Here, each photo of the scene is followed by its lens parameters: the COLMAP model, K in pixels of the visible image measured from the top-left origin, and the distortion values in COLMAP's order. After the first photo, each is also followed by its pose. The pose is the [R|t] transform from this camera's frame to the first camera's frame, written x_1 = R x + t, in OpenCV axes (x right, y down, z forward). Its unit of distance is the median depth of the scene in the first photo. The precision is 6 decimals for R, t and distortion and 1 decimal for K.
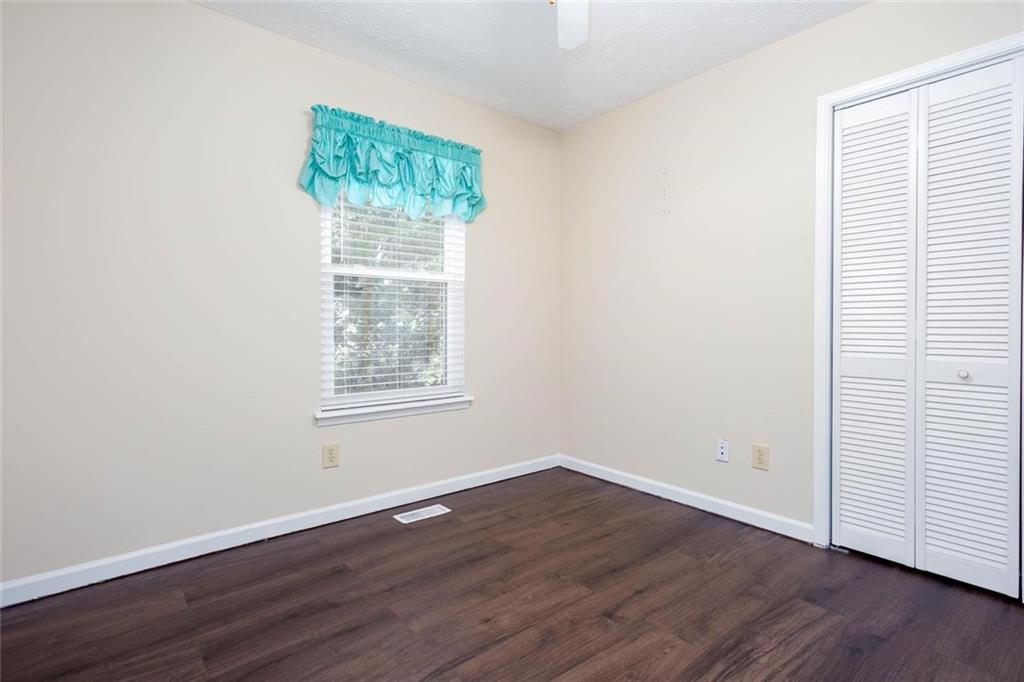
lens RADIAL K [[496.7, 0, 489.2], [0, 496.7, 325.2], [0, 0, 1]] dist [-0.013432, 0.007882]
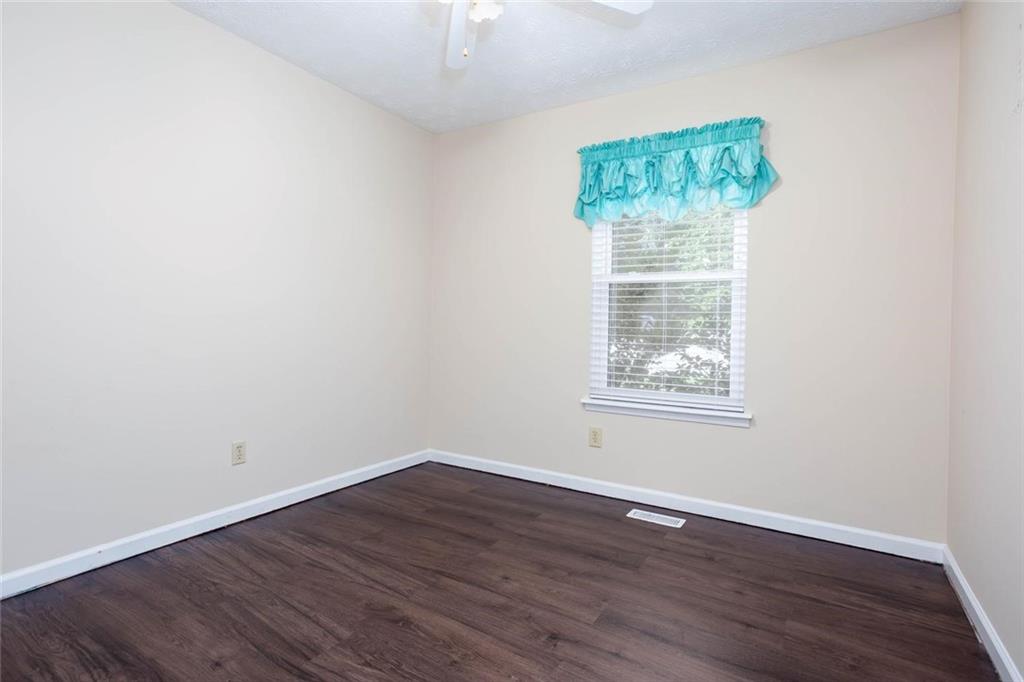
lens RADIAL K [[496.7, 0, 509.1], [0, 496.7, 325.1], [0, 0, 1]] dist [-0.013432, 0.007882]
pose [[0.342391, 0.003444, -0.939551, 0.734250], [-0.020503, 0.999783, -0.003807, 0.005592], [0.939334, 0.020567, 0.342387, 0.403009]]
